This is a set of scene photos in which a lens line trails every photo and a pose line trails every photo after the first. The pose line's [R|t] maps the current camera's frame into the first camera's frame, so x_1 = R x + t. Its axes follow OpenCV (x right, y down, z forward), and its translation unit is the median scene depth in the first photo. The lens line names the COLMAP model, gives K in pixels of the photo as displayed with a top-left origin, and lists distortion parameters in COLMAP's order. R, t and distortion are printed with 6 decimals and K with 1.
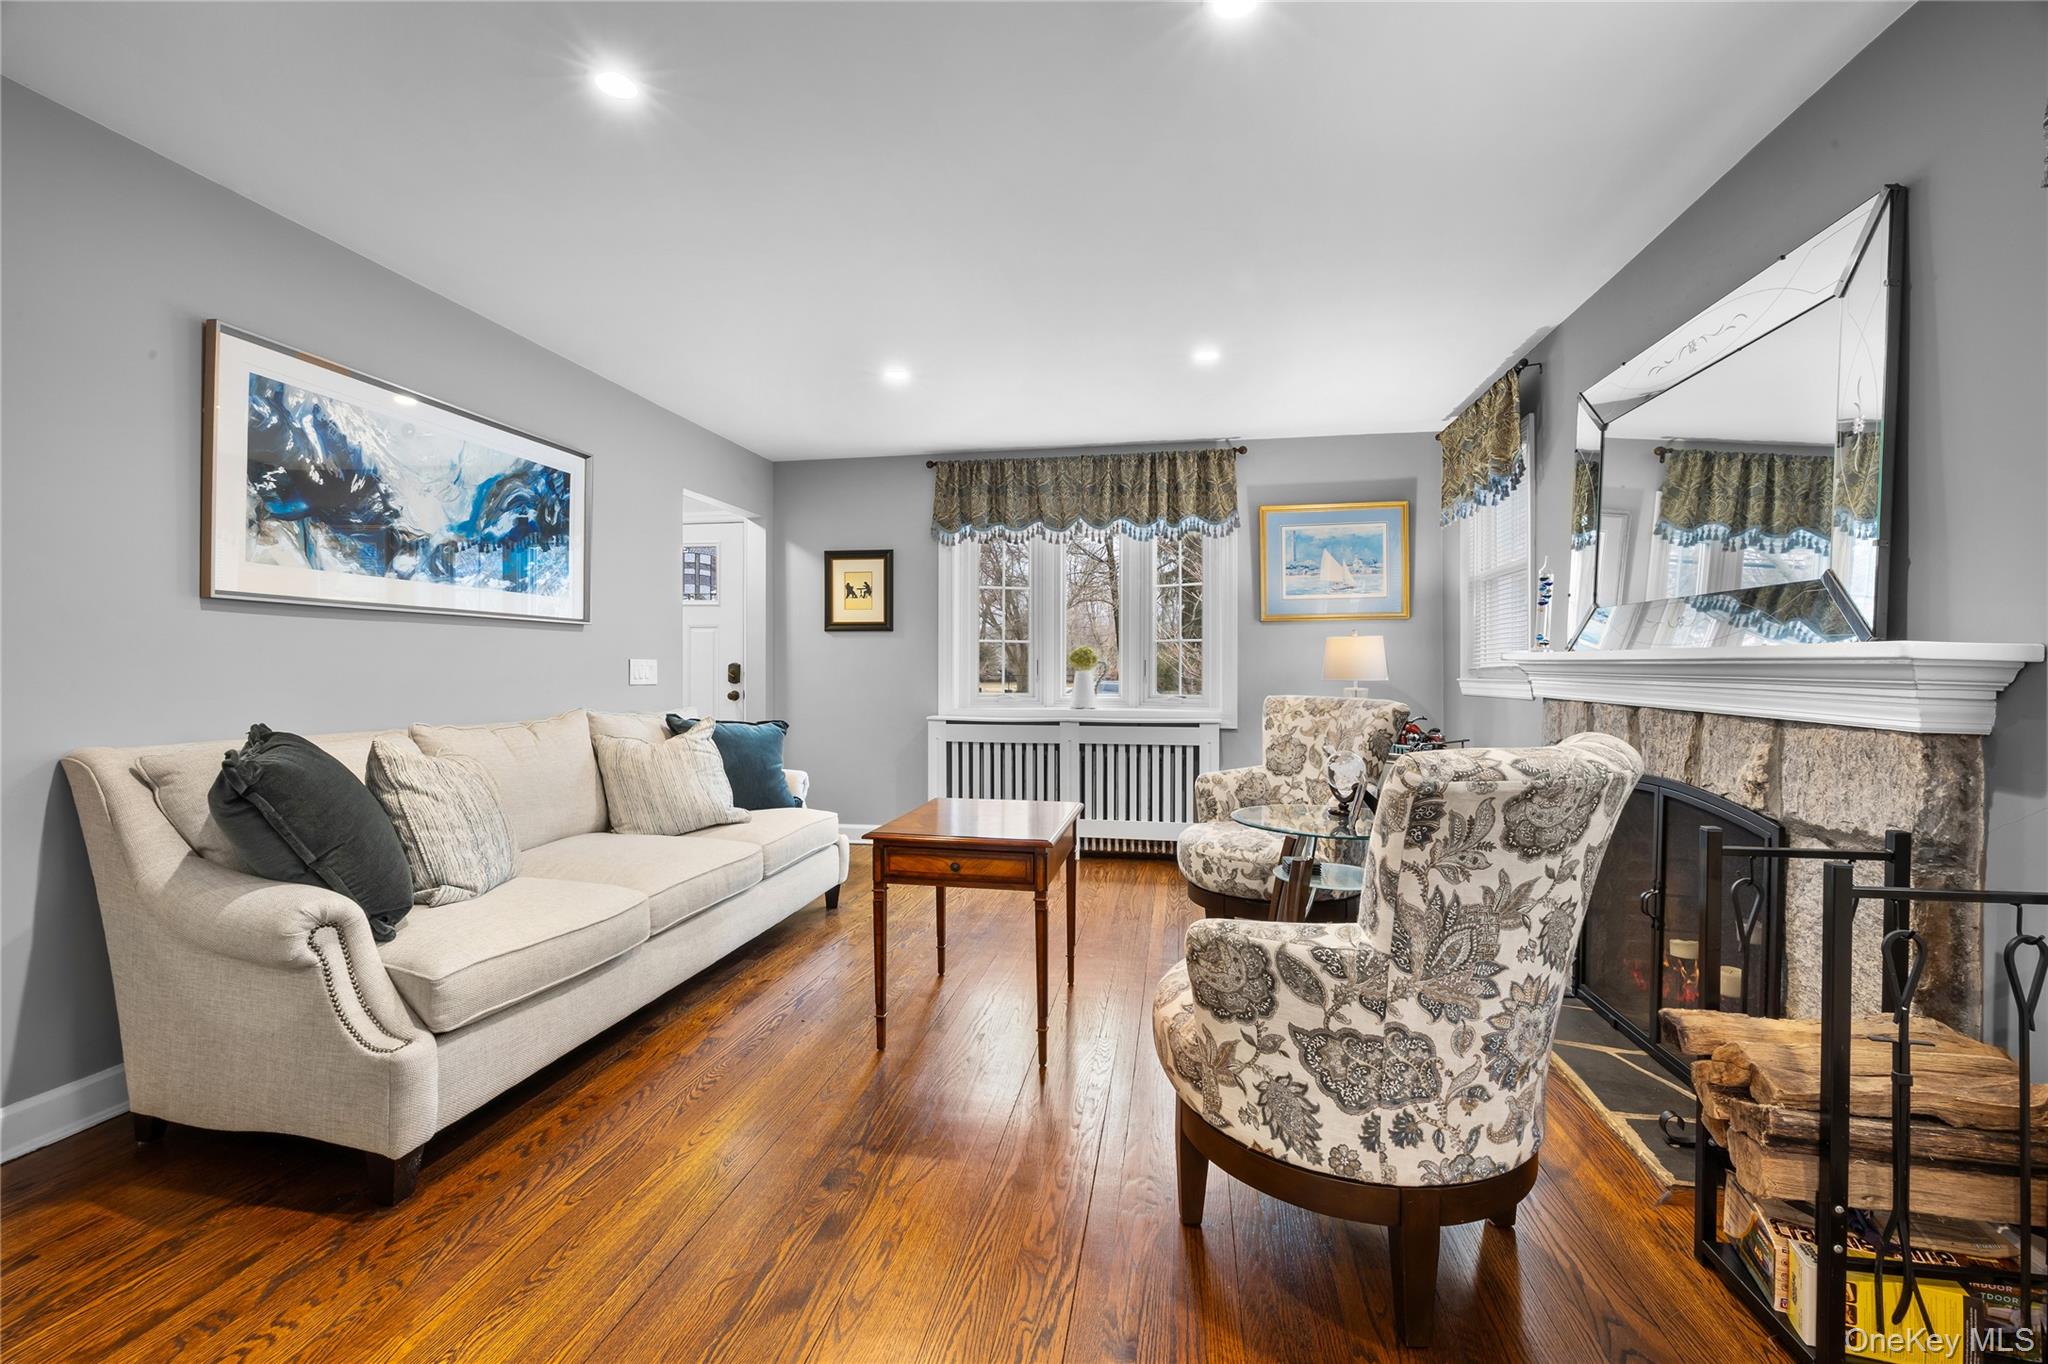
lens RADIAL K [[857.9, 0, 1025.6], [0, 857.9, 669.0], [0, 0, 1]] dist [-0.000858, 0.000017]
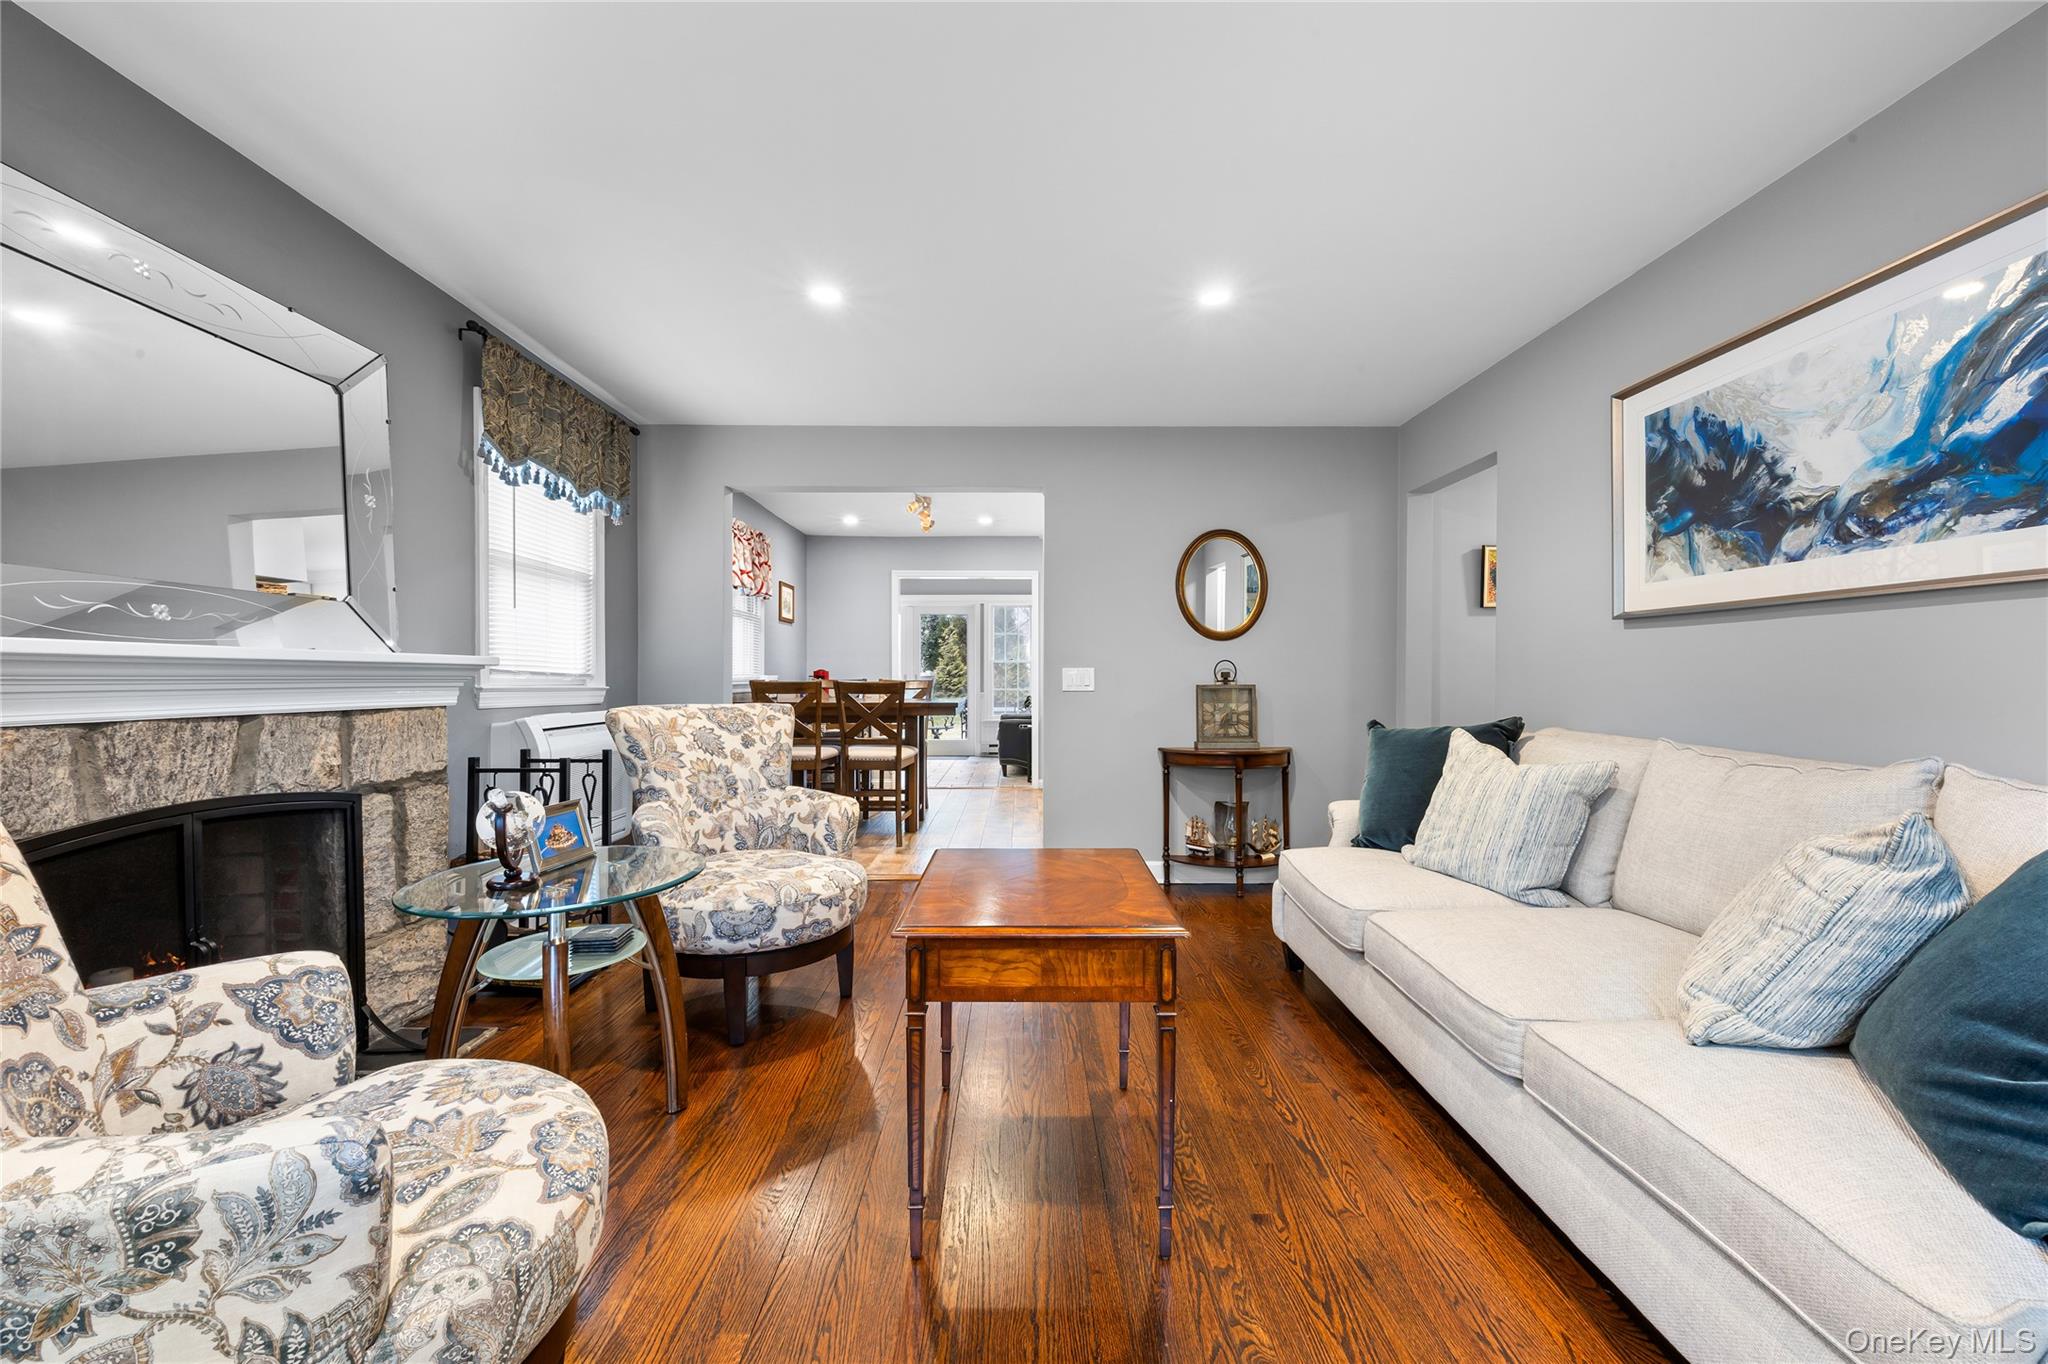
lens RADIAL K [[809.8, 0, 1024.0], [0, 809.8, 682.0], [0, 0, 1]] dist [0.002369, 0.000309]
pose [[-0.982027, -0.003601, -0.188707, 0.064774], [-0.005385, 0.999946, 0.008940, 0.000661], [0.188664, 0.009795, -0.981993, 1.148804]]
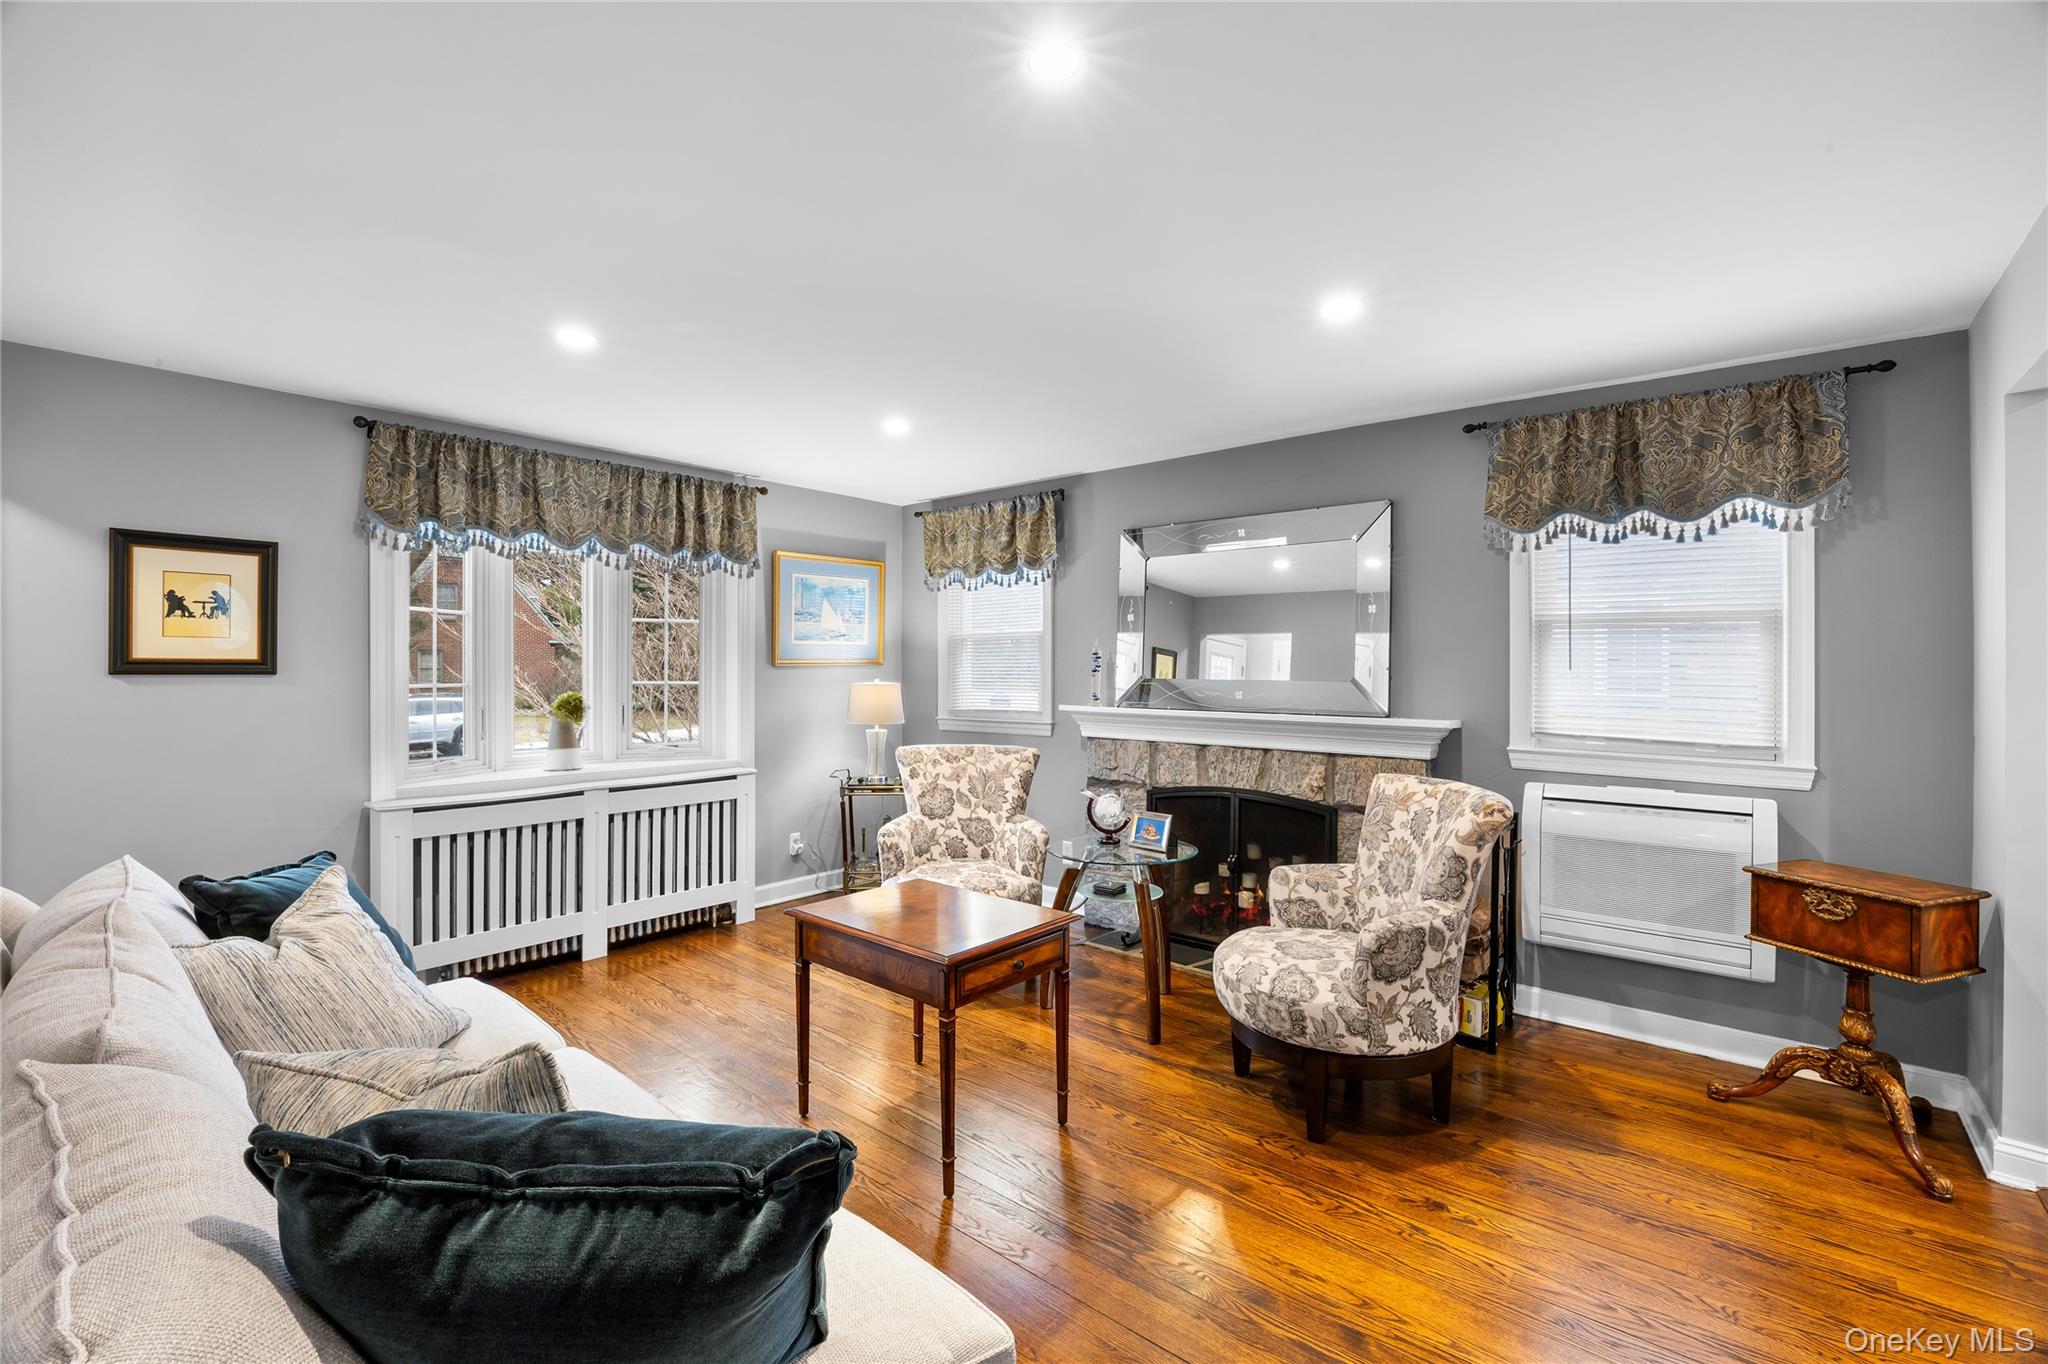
lens RADIAL K [[880.4, 0, 1021.8], [0, 880.4, 668.1], [0, 0, 1]] dist [-0.020849, 0.000342]
pose [[0.500760, -0.000976, 0.865586, -0.575343], [0.001205, 0.999999, 0.000430, -0.065433], [-0.865585, 0.000828, 0.500761, 0.301020]]
